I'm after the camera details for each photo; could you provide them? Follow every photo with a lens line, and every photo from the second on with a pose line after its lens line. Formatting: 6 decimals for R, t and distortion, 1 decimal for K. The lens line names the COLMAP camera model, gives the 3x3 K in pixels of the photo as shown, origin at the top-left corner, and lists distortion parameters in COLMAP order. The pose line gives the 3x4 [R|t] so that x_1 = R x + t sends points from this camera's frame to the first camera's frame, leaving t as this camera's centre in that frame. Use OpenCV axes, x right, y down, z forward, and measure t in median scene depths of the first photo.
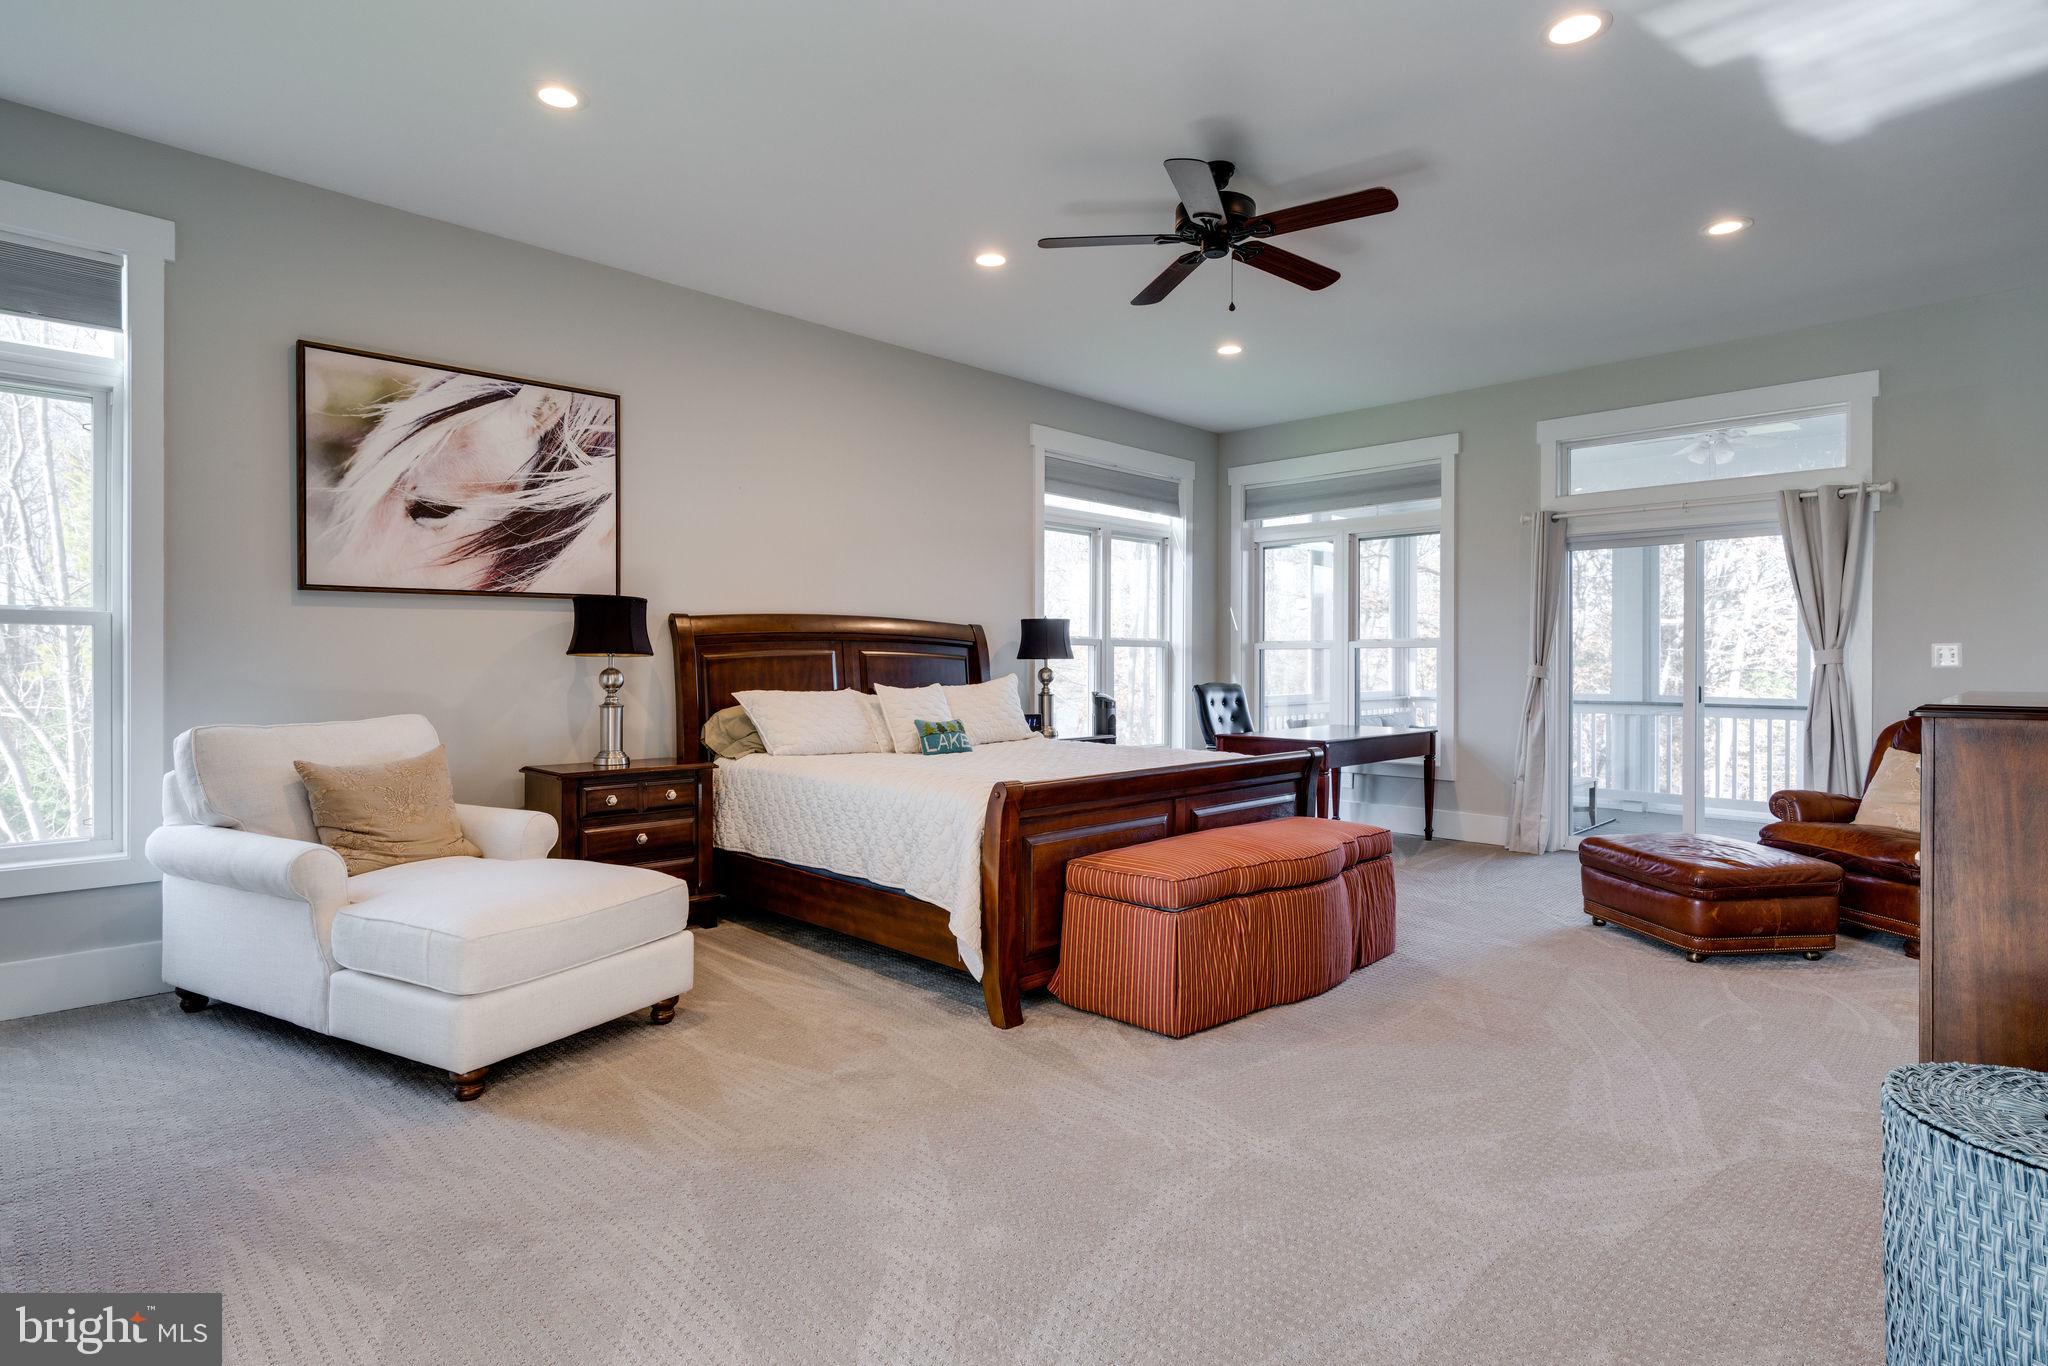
lens RADIAL K [[1066.8, 0, 1013.6], [0, 1066.8, 682.9], [0, 0, 1]] dist [-0.025114, 0.001182]
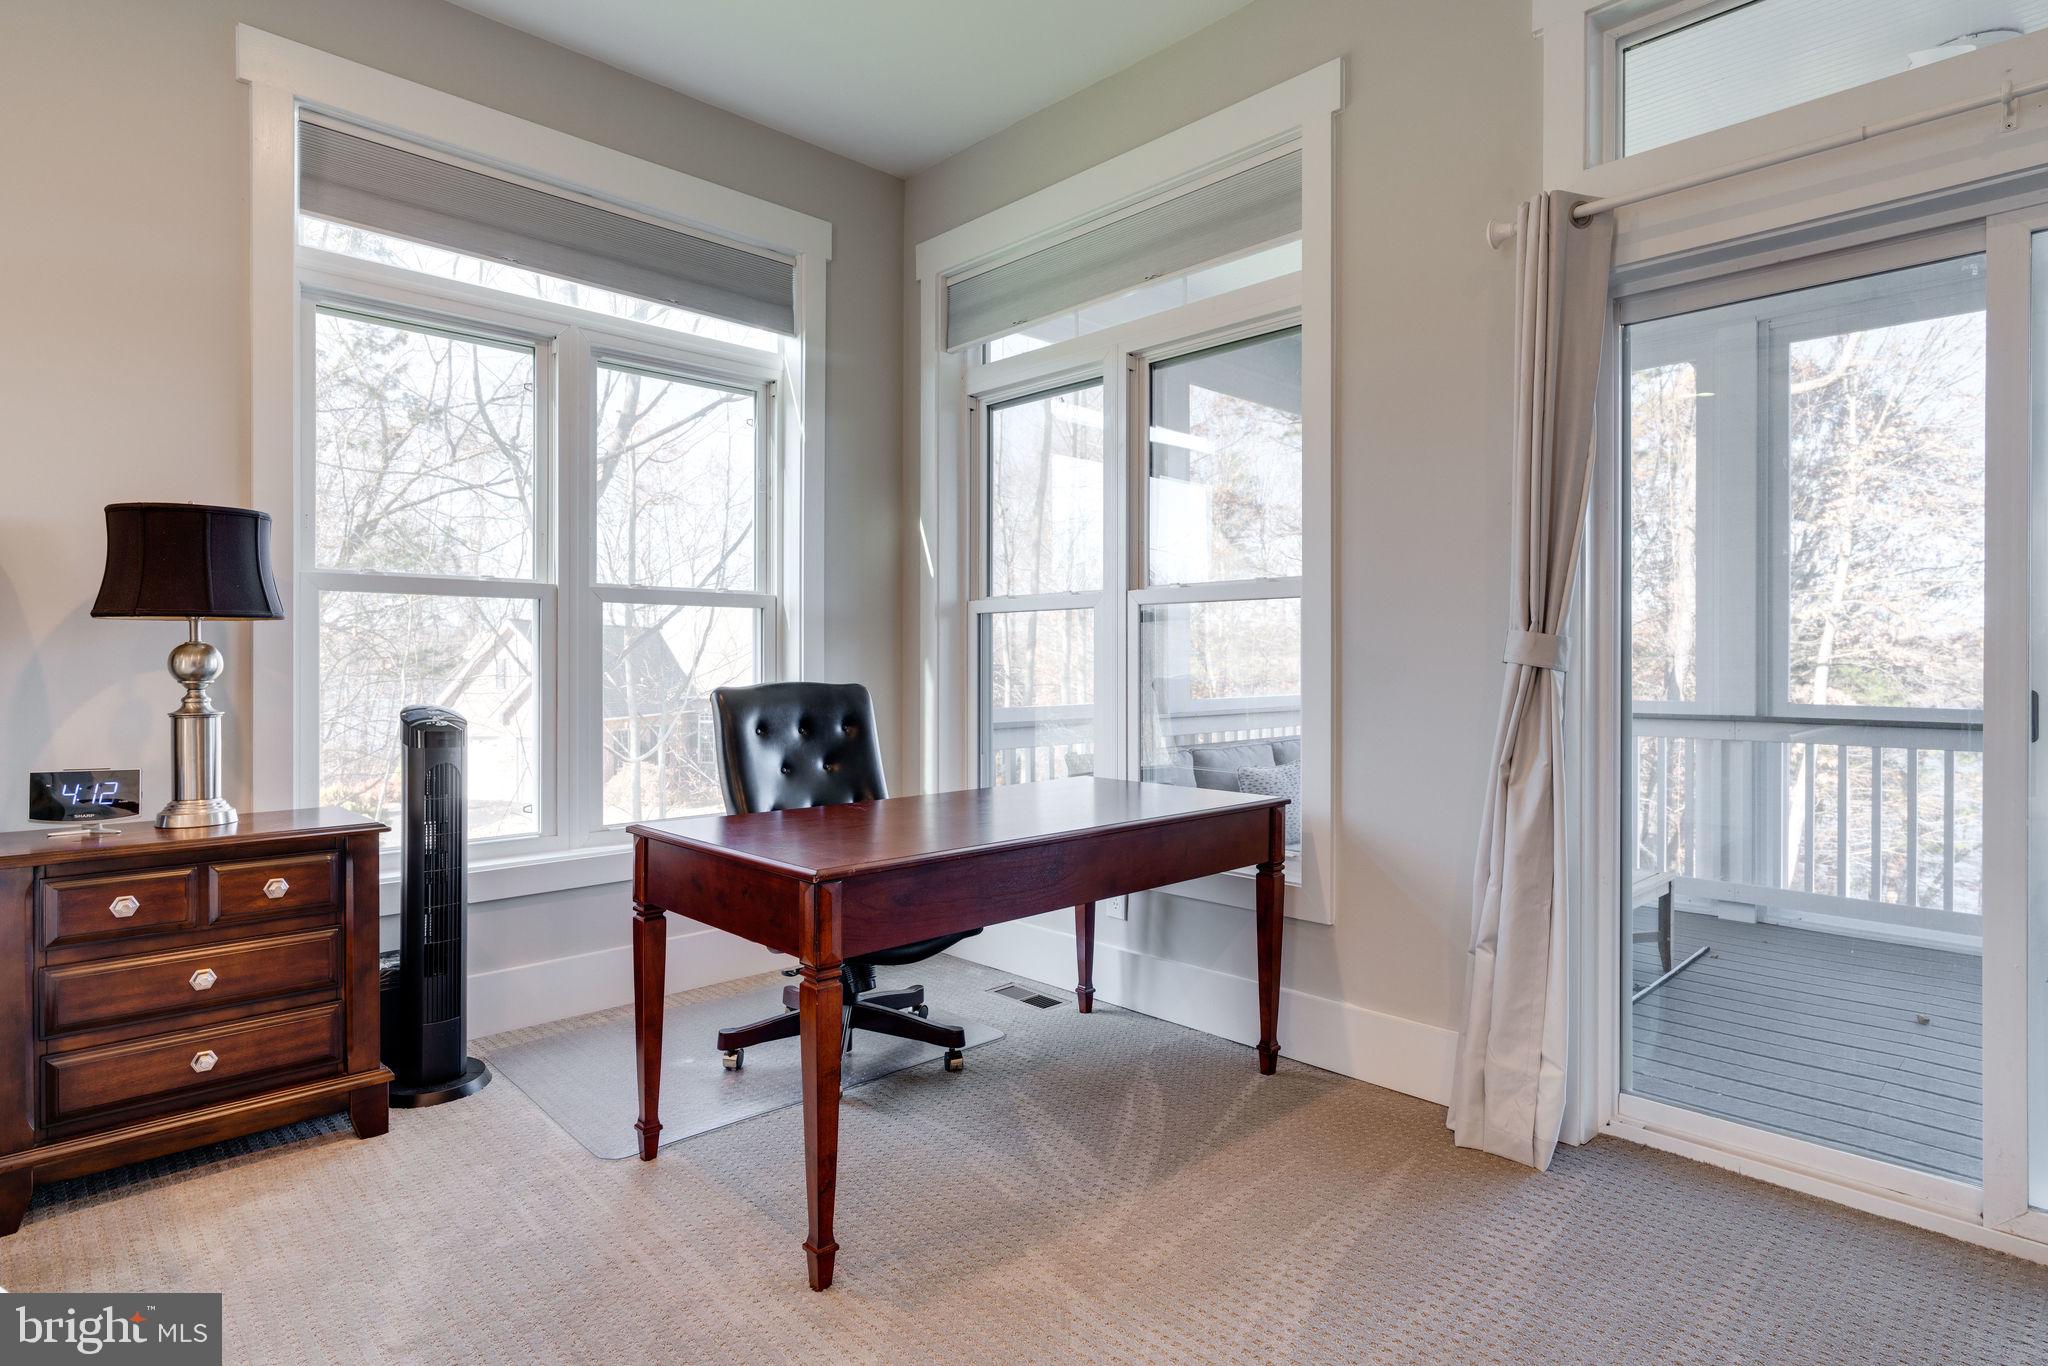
lens RADIAL K [[1066.8, 0, 1031.0], [0, 1066.8, 684.7], [0, 0, 1]] dist [-0.025114, 0.001182]
pose [[0.999844, 0.000062, -0.017640, 0.313741], [0.000012, 0.999991, 0.004213, -0.000785], [0.017640, -0.004212, 0.999836, 0.606167]]
